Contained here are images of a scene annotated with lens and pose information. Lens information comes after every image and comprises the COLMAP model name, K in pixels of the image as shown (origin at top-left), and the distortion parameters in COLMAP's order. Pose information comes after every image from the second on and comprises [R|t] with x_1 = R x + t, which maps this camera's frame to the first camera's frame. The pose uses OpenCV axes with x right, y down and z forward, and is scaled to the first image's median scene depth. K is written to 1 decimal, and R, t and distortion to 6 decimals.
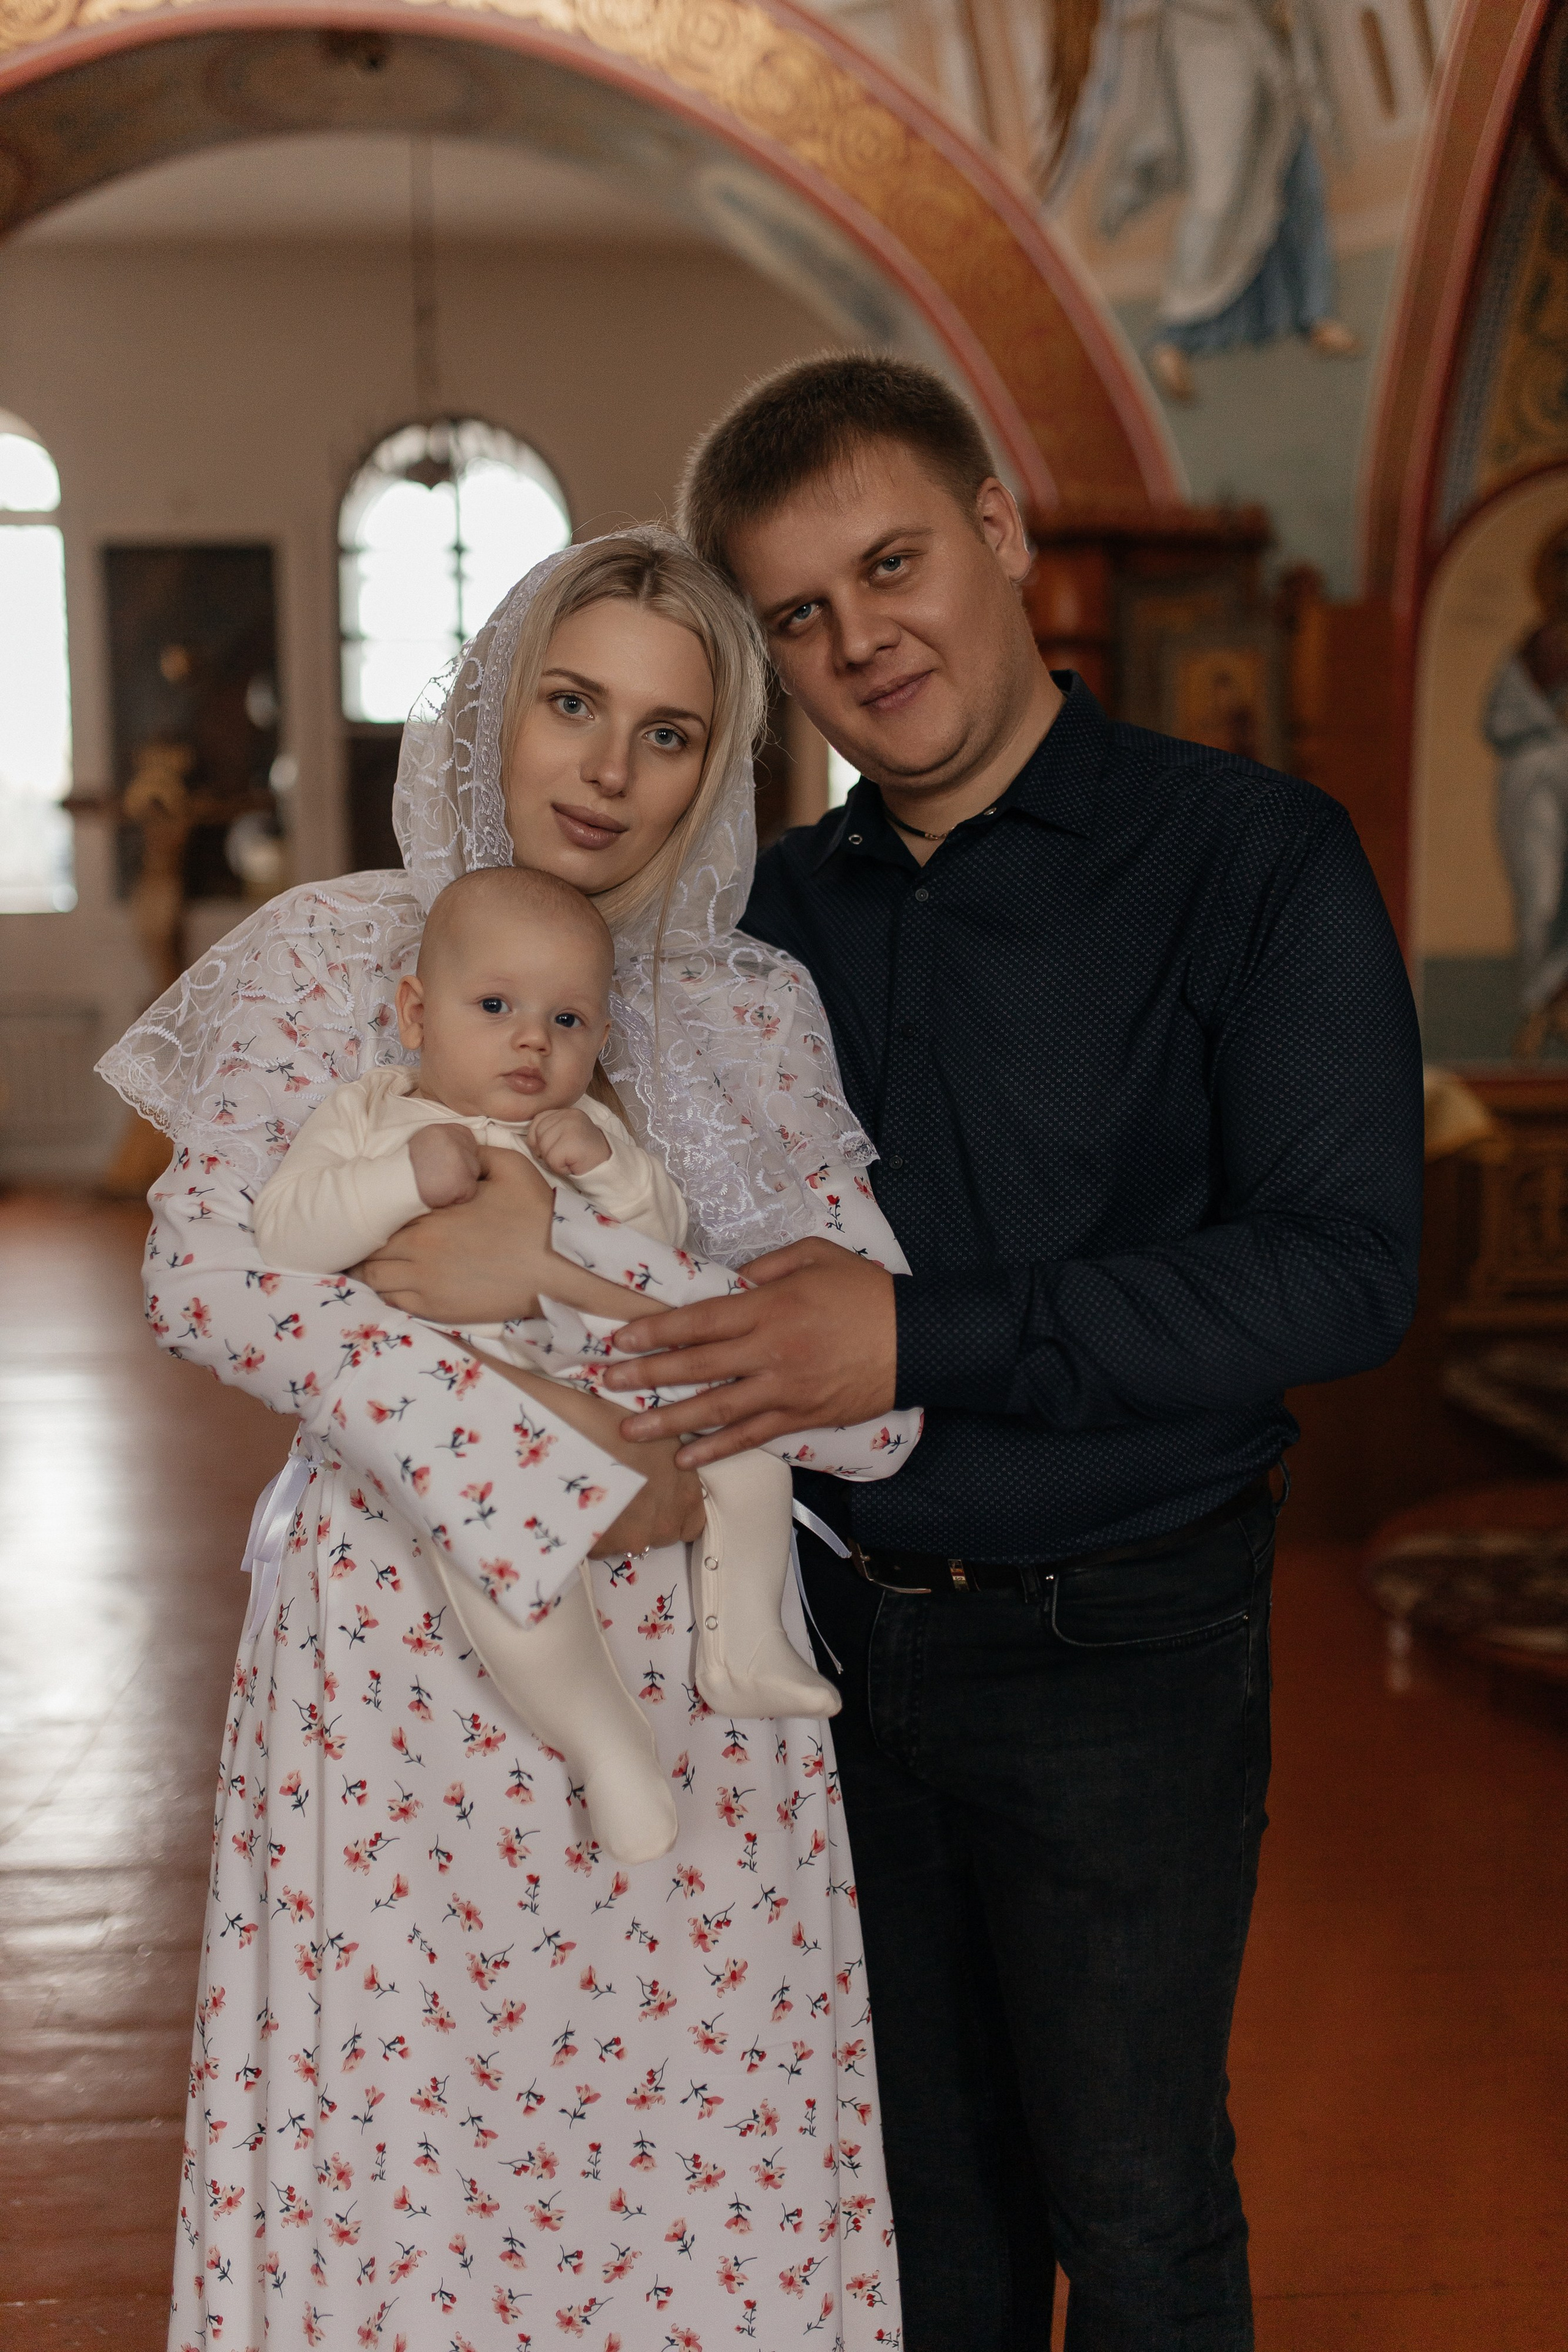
lens RADIAL K [[2235.0, 0, 781.3], [0, 2235.0, 1166.6], [0, 0, 1]] dist [0.012176, -0.004048]
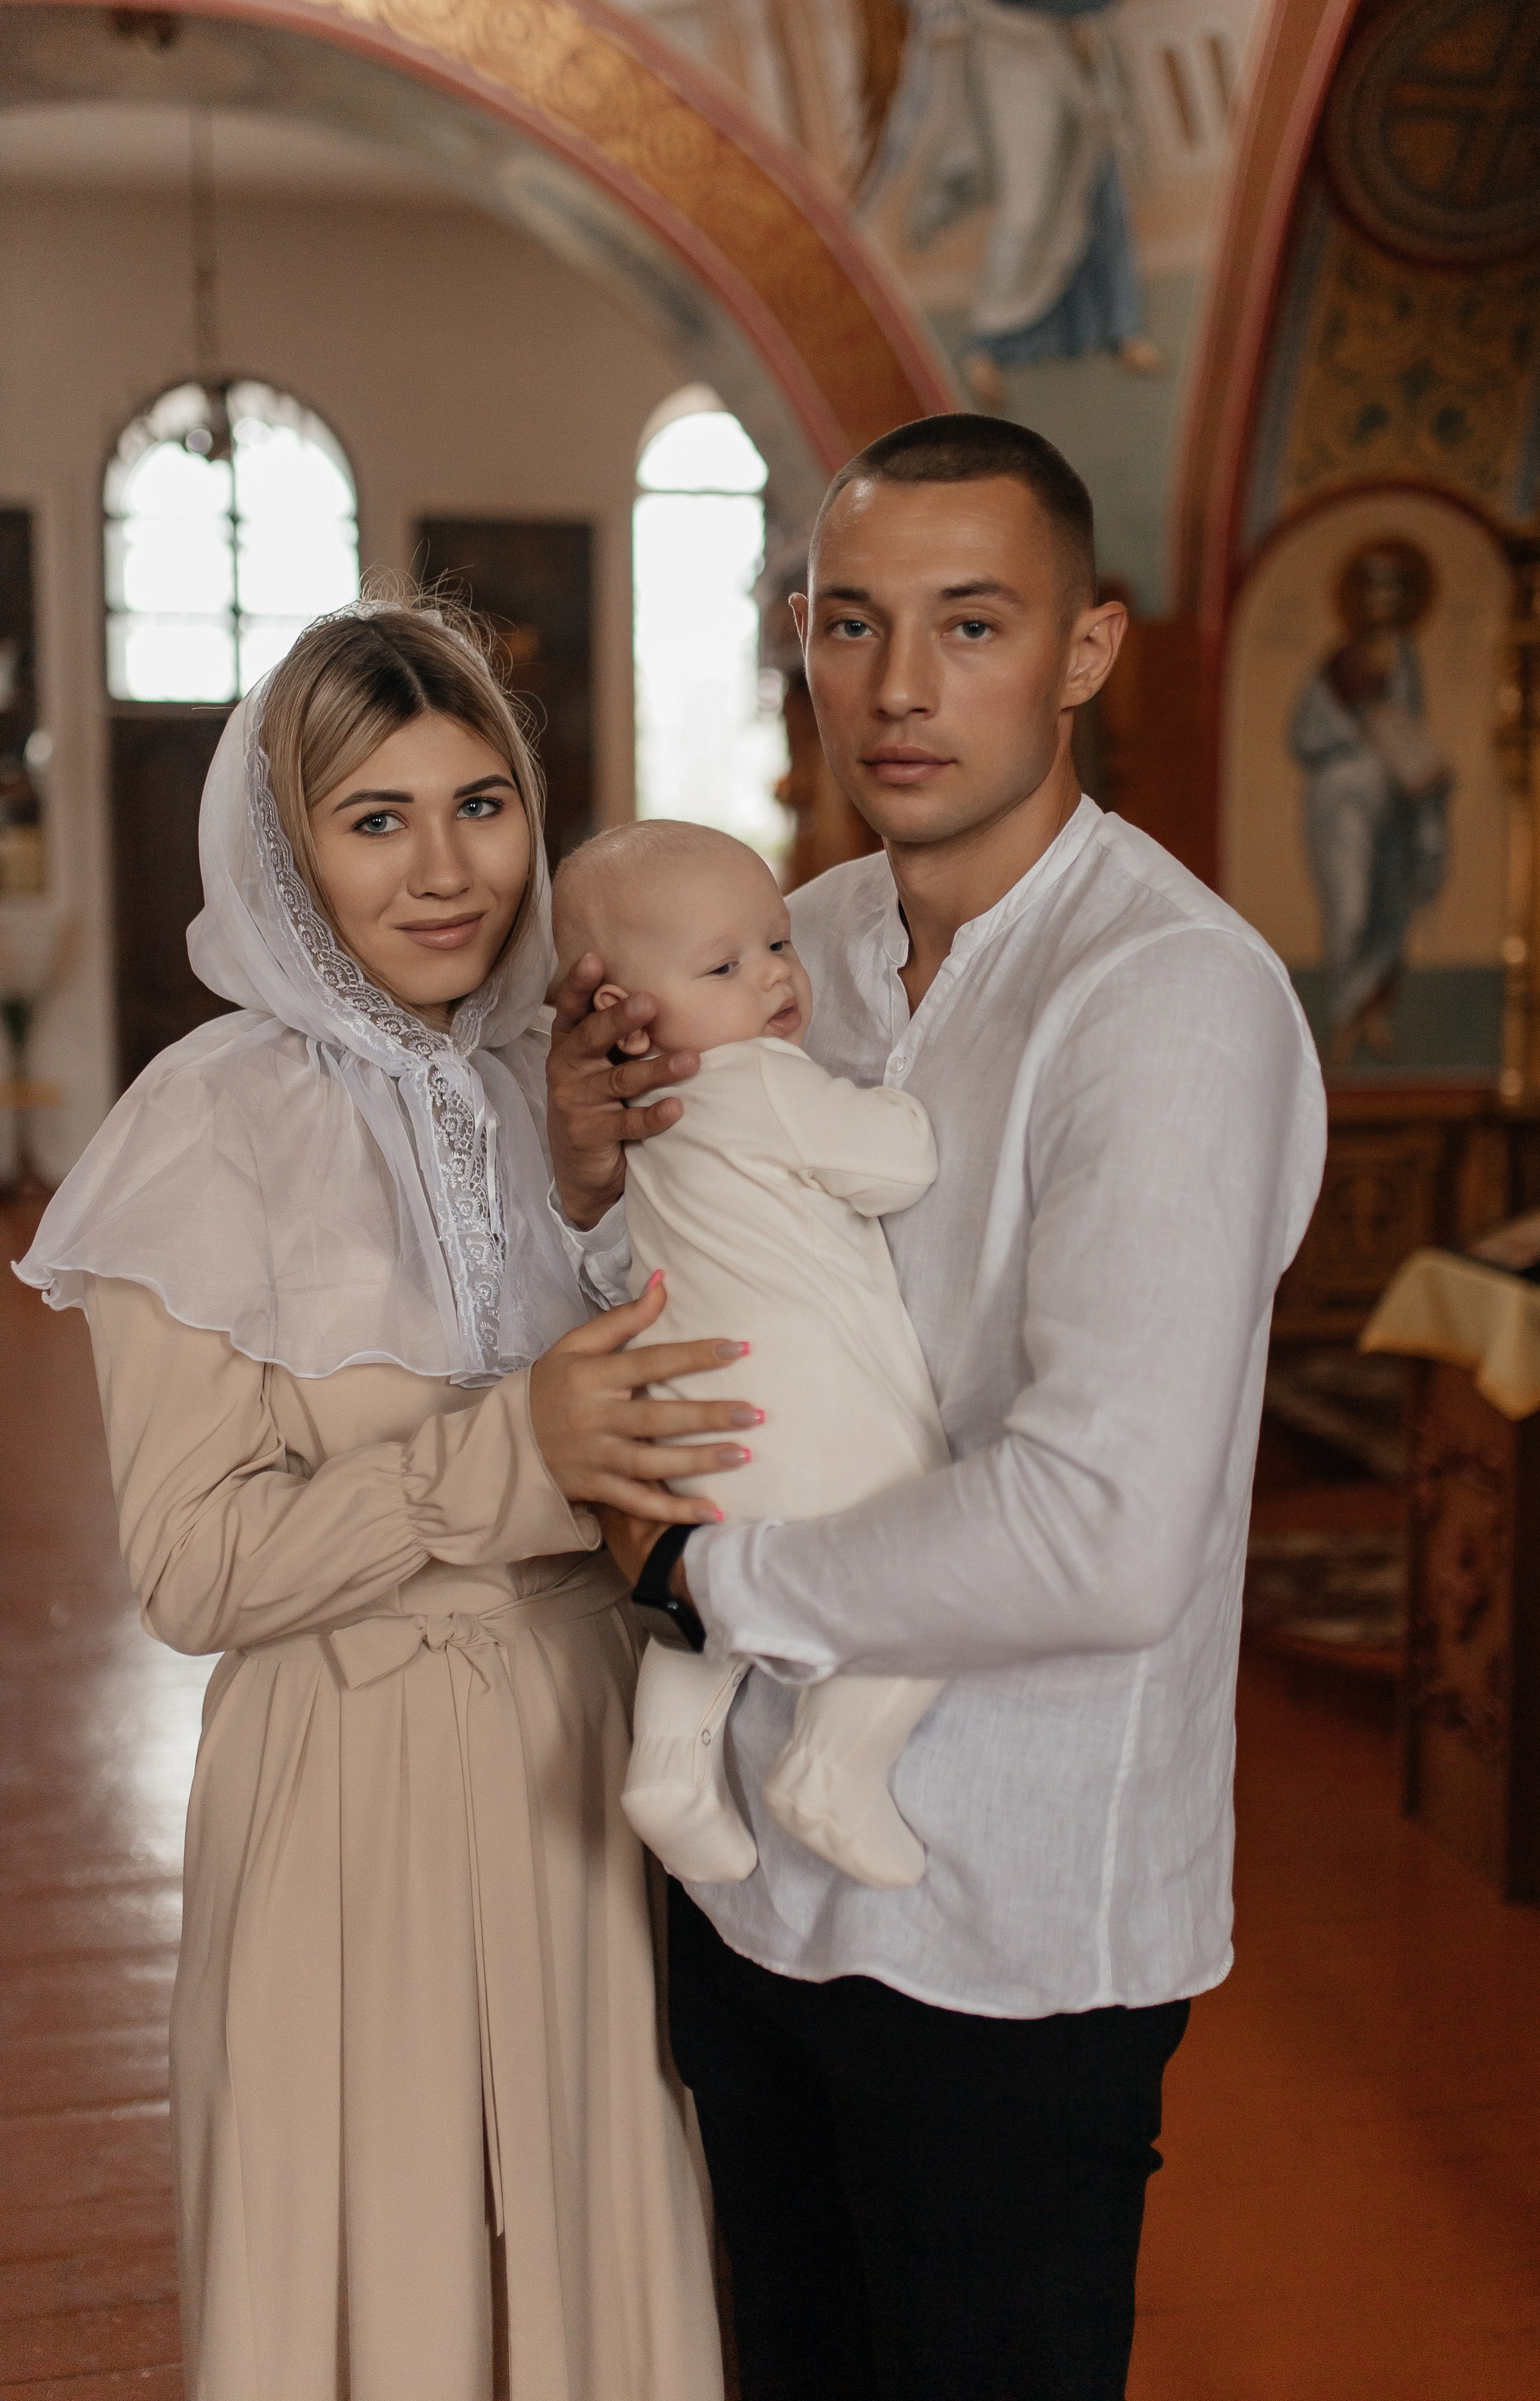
lens RADIAL K [[2494.0, 0, 821.3], [0, 2494.0, 1099.9], [0, 0, 1]] dist [-0.015169, -0.003979]
pose [[0.994694, -0.000079, 0.102874, -0.015855], [0.003251, 0.999524, -0.030667, -0.001365], [-0.102822, 0.030839, 0.994222, -0.116684]]
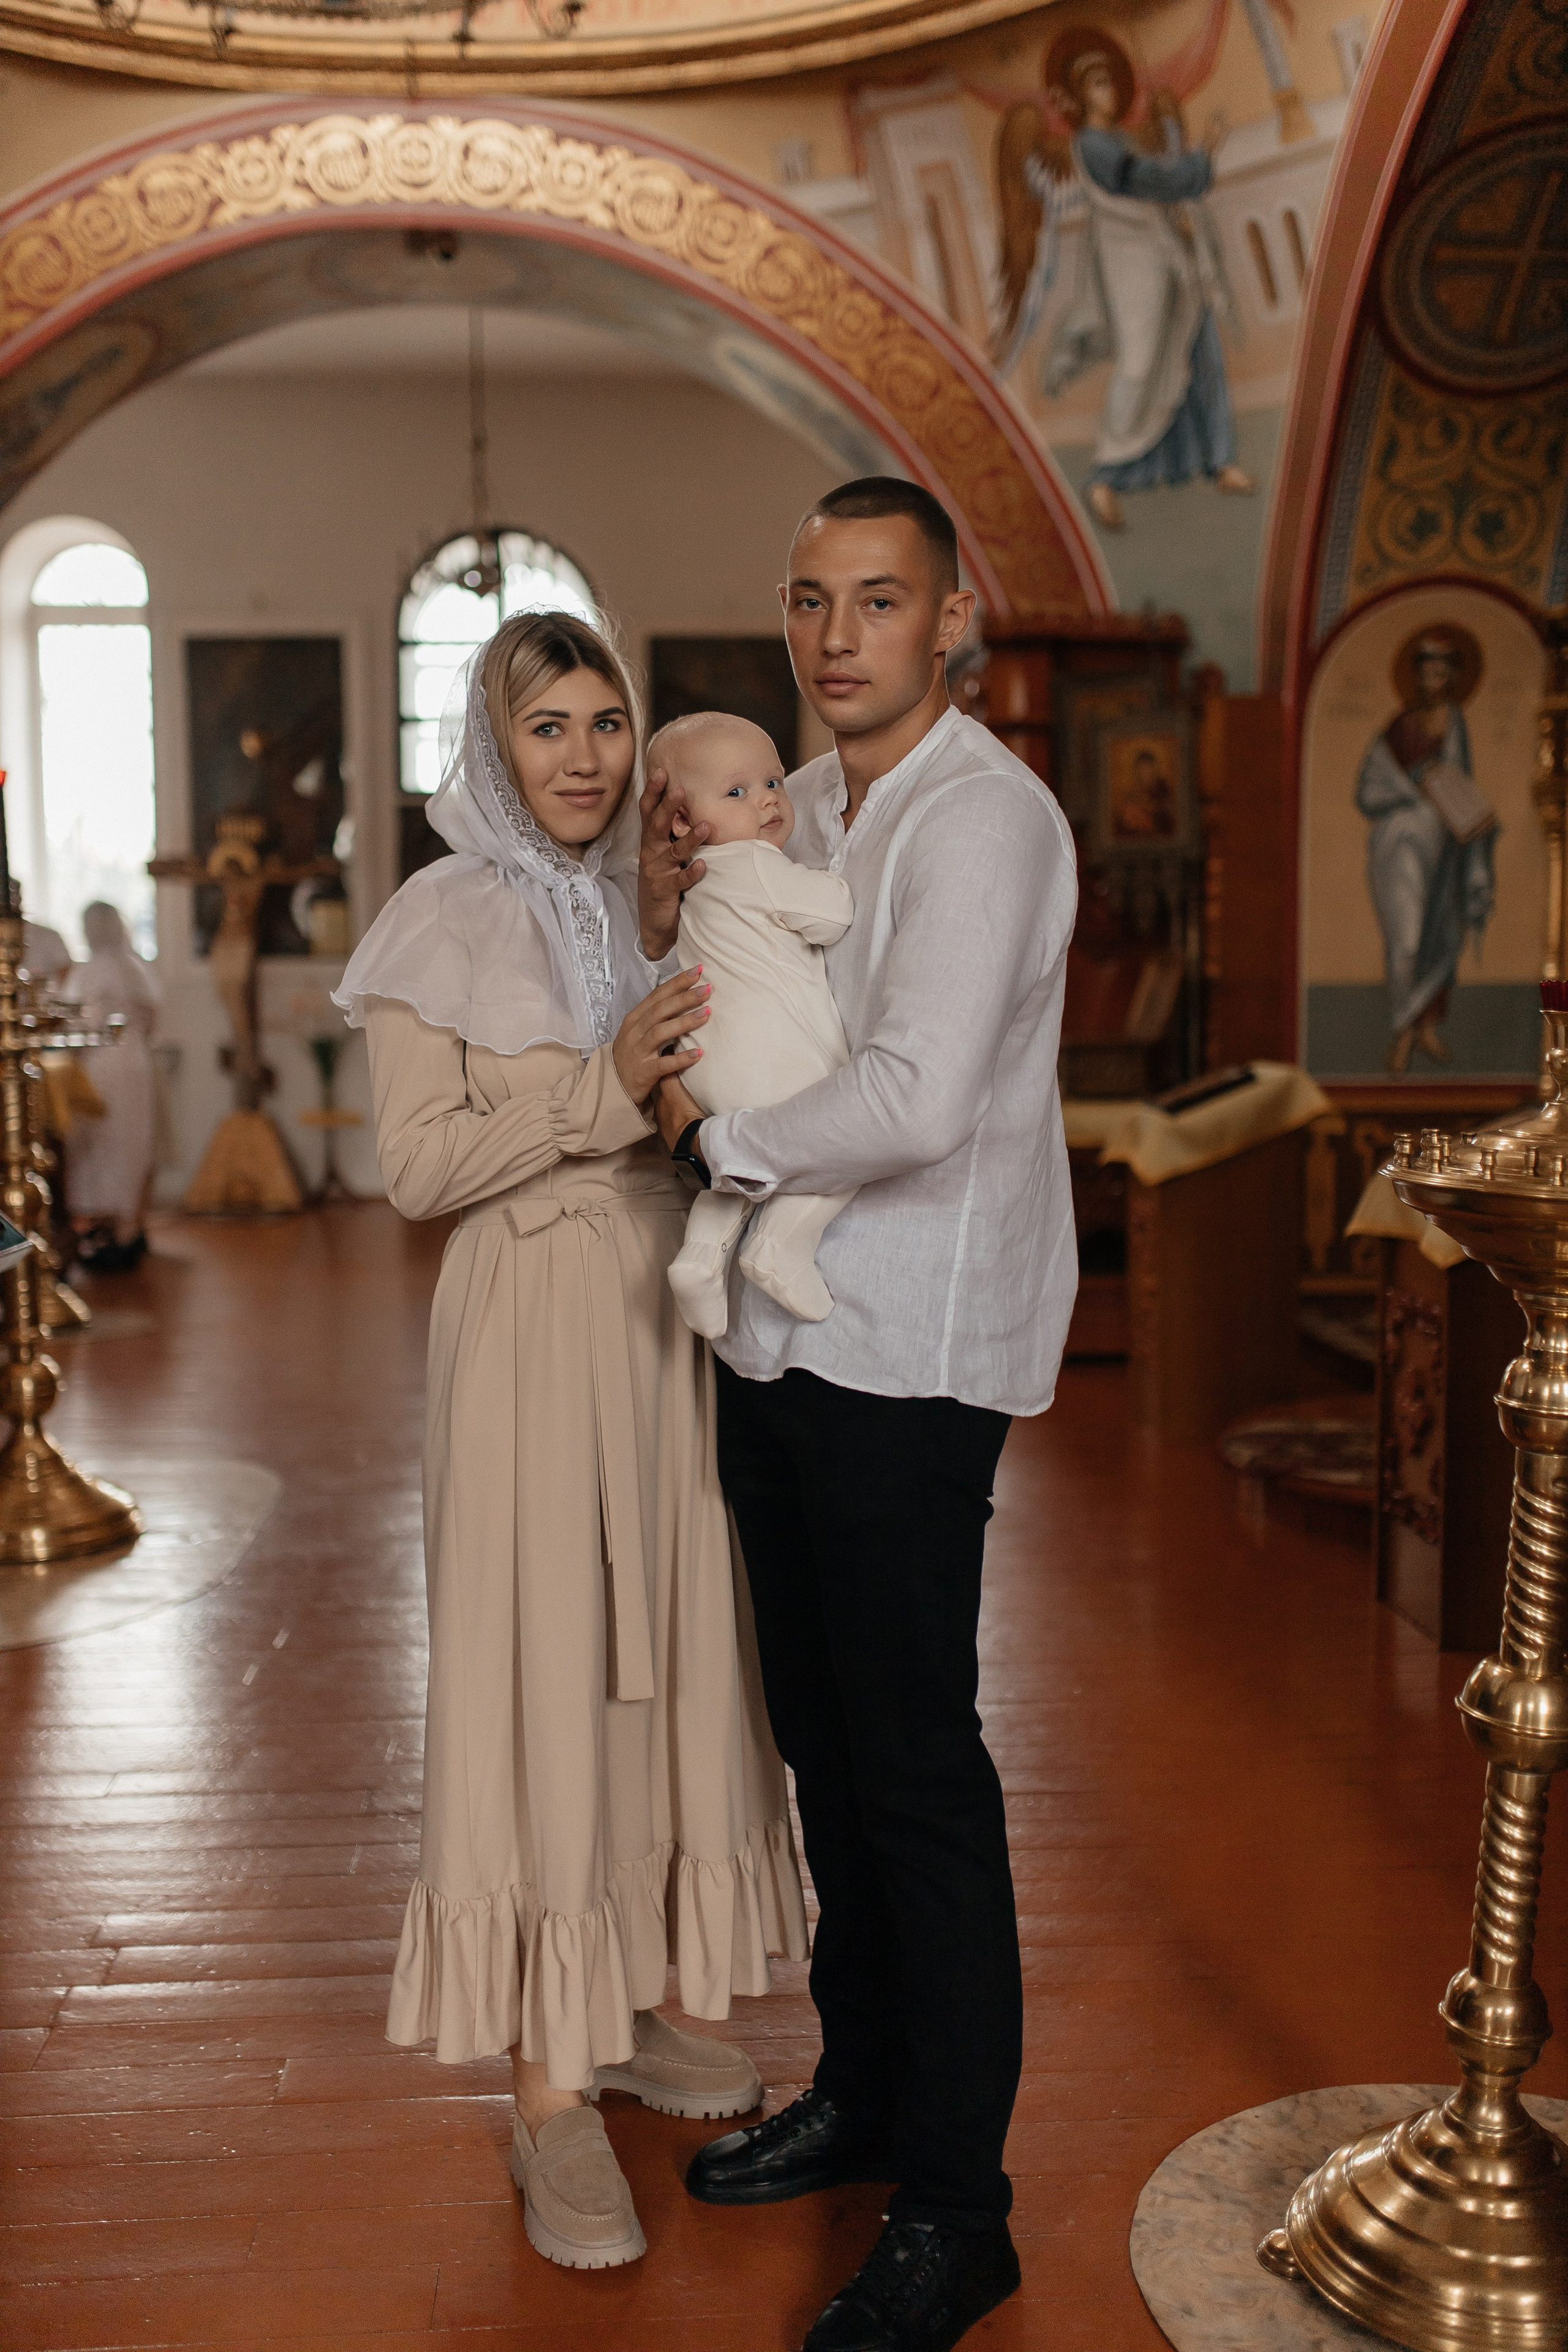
lens RADIAL K [[2235.0, 0, 781.3], [0, 2235.0, 1166.6], [0, 0, 1]] dist [0.012176, -0.004048]
pose [[0.999955, 0.002755, -0.009103, 0.016459], [-0.003076, 0.999371, -0.035340, 0.061765], [0.008999, 0.035366, 0.999334, -0.269216]]
